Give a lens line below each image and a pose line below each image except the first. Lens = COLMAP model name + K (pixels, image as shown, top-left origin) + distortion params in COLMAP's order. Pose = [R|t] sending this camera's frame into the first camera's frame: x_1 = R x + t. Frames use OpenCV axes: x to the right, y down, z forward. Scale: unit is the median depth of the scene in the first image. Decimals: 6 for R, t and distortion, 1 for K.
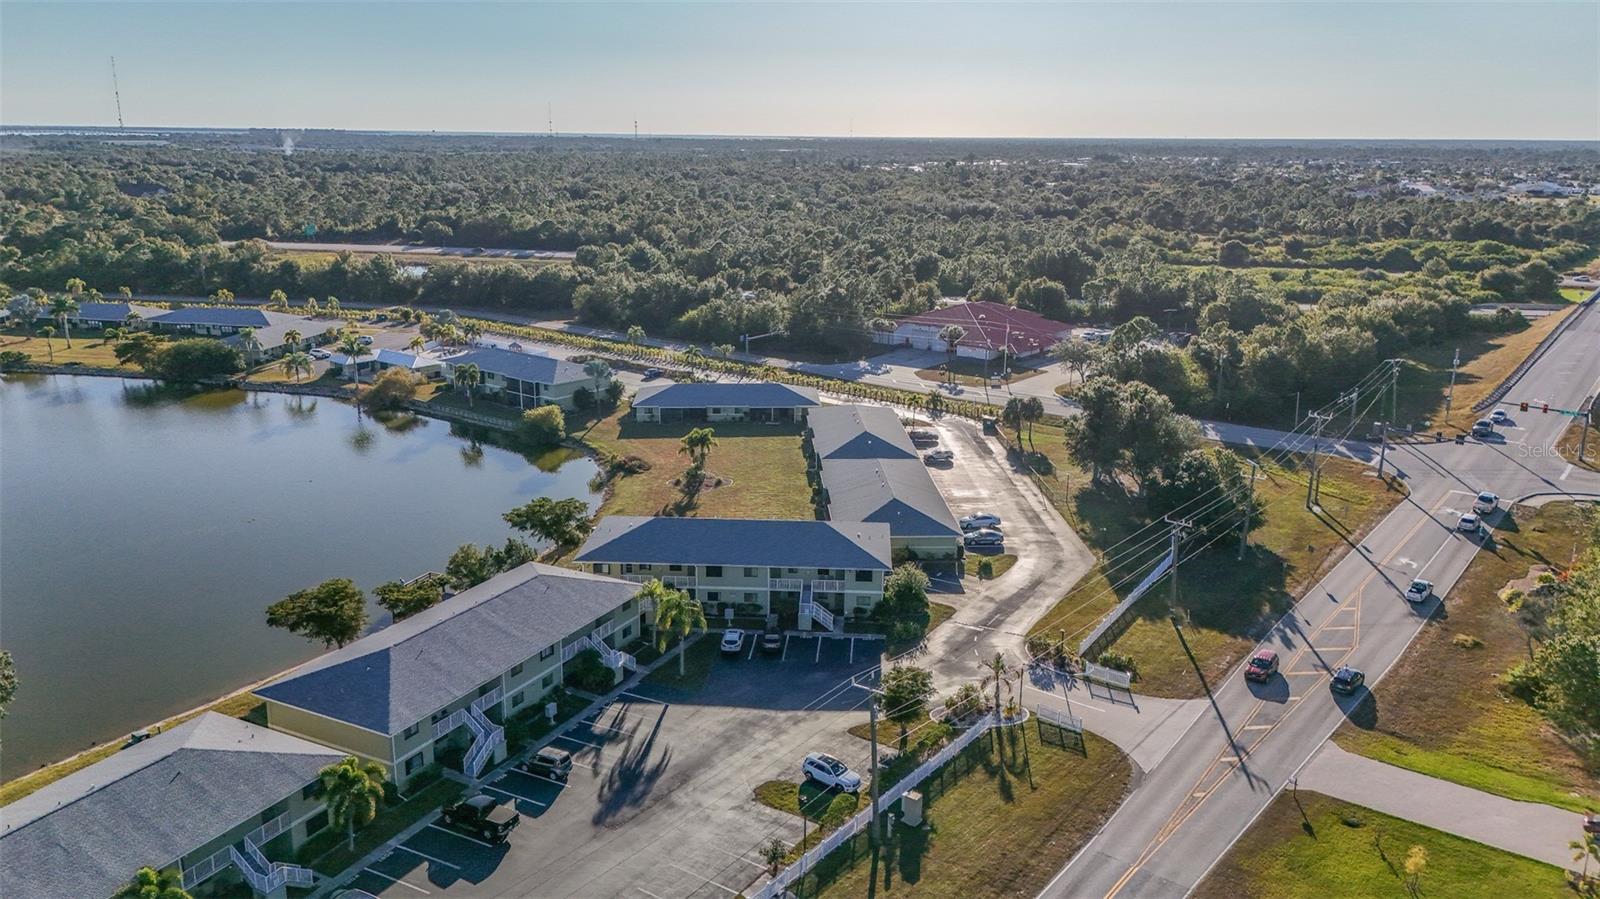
lens RADIAL K [[1174.3, 0, 799.8], [0, 1174.3, 454.1], [0, 0, 1]] dist [0.082422, -0.087378]
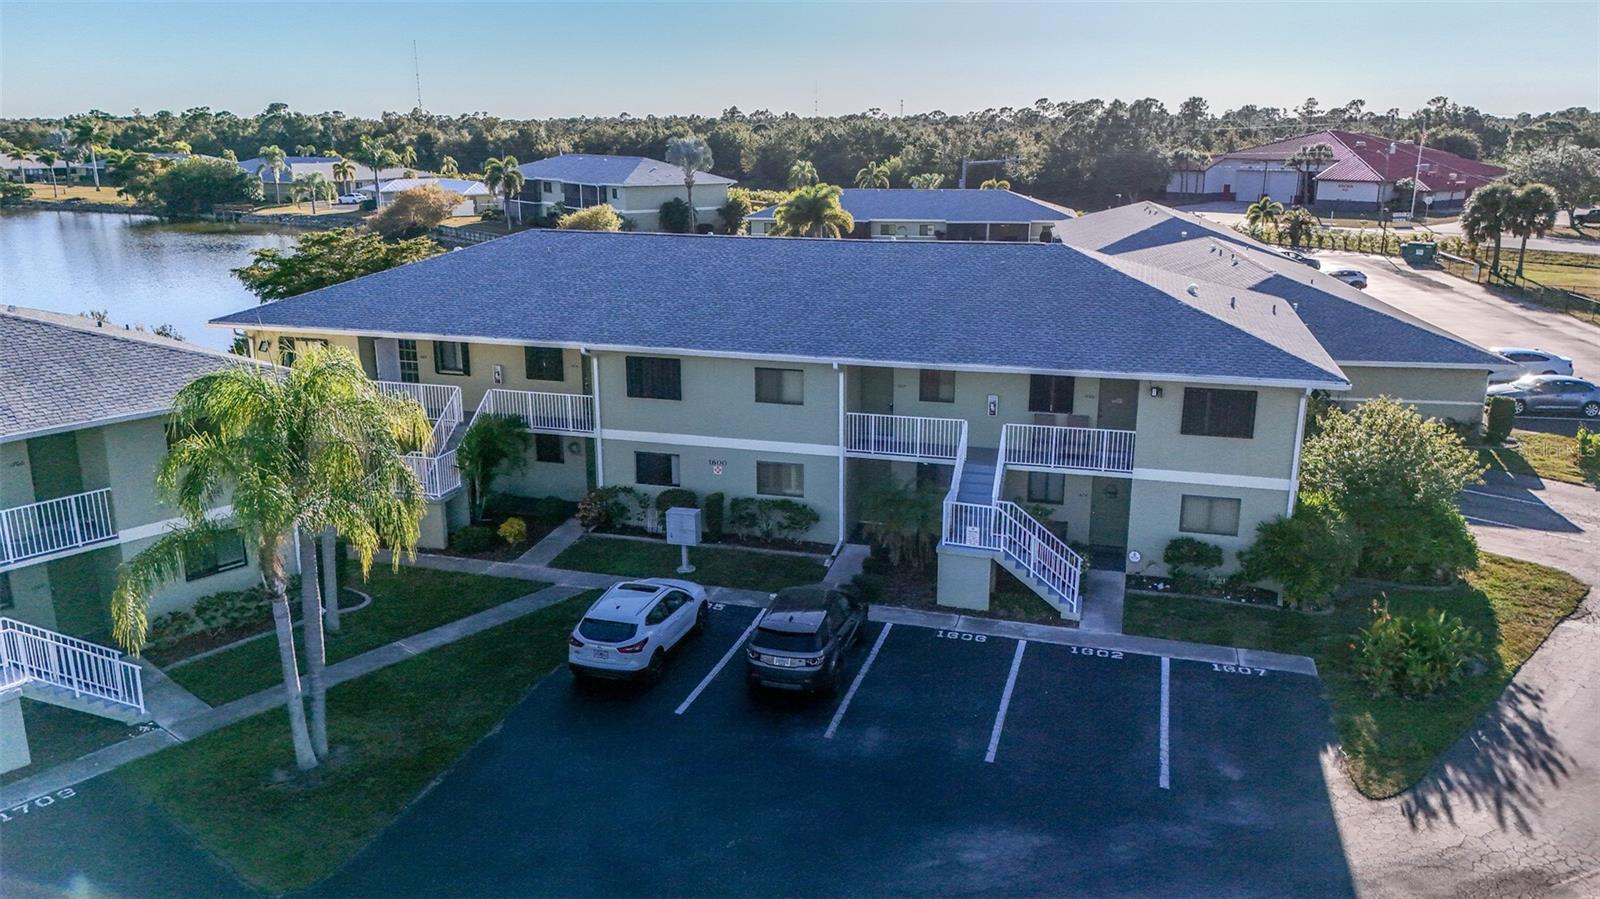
lens RADIAL K [[1174.3, 0, 803.7], [0, 1174.3, 447.6], [0, 0, 1]] dist [0.082422, -0.087378]
pose [[0.976581, 0.048235, -0.209674, 0.021864], [-0.048335, 0.998820, 0.004652, 0.113635], [0.209651, 0.005592, 0.977760, 0.734414]]
